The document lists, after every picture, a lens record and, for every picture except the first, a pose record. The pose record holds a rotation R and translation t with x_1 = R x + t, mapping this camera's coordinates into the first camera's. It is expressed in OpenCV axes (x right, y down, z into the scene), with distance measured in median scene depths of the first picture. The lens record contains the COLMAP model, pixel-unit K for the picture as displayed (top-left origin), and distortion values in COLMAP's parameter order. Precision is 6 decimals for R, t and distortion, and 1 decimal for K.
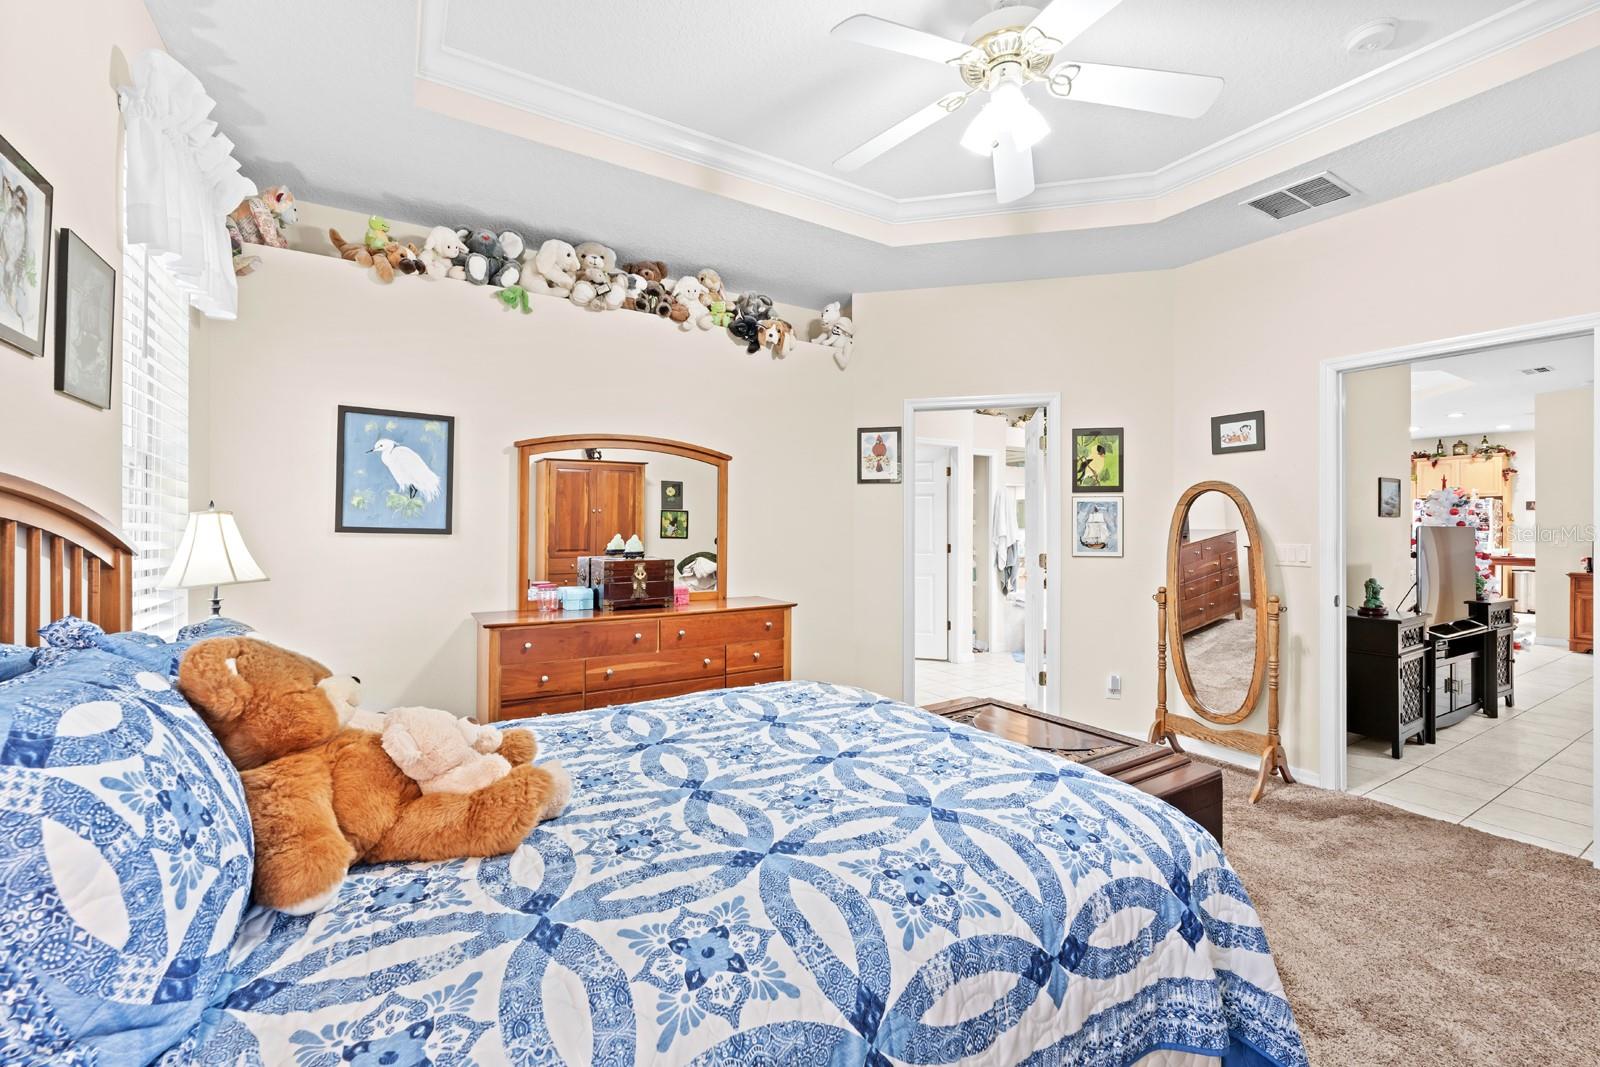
lens RADIAL K [[644.8, 0, 796.1], [0, 644.8, 531.1], [0, 0, 1]] dist [-0.002743, -0.000483]
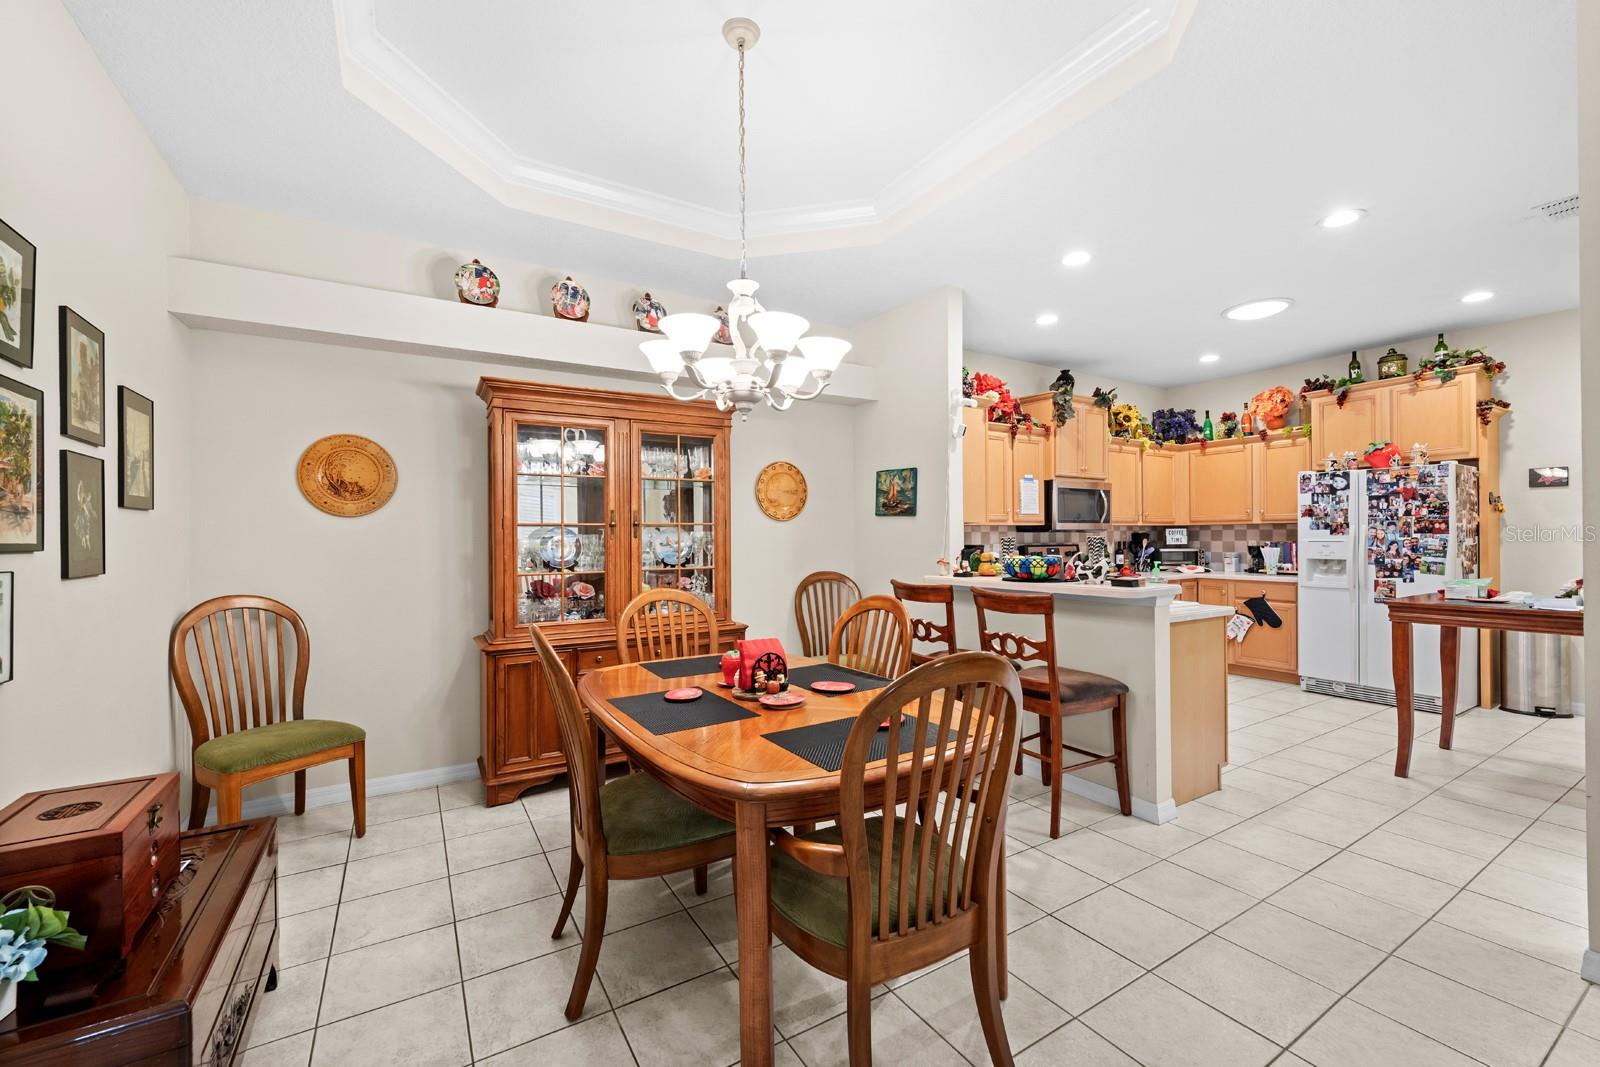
lens RADIAL K [[644.8, 0, 797.4], [0, 644.8, 537.3], [0, 0, 1]] dist [-0.002743, -0.000483]
pose [[0.999830, -0.010141, -0.015391, 0.608717], [0.010044, 0.999929, -0.006370, 0.000662], [0.015455, 0.006214, 0.999861, 0.523553]]
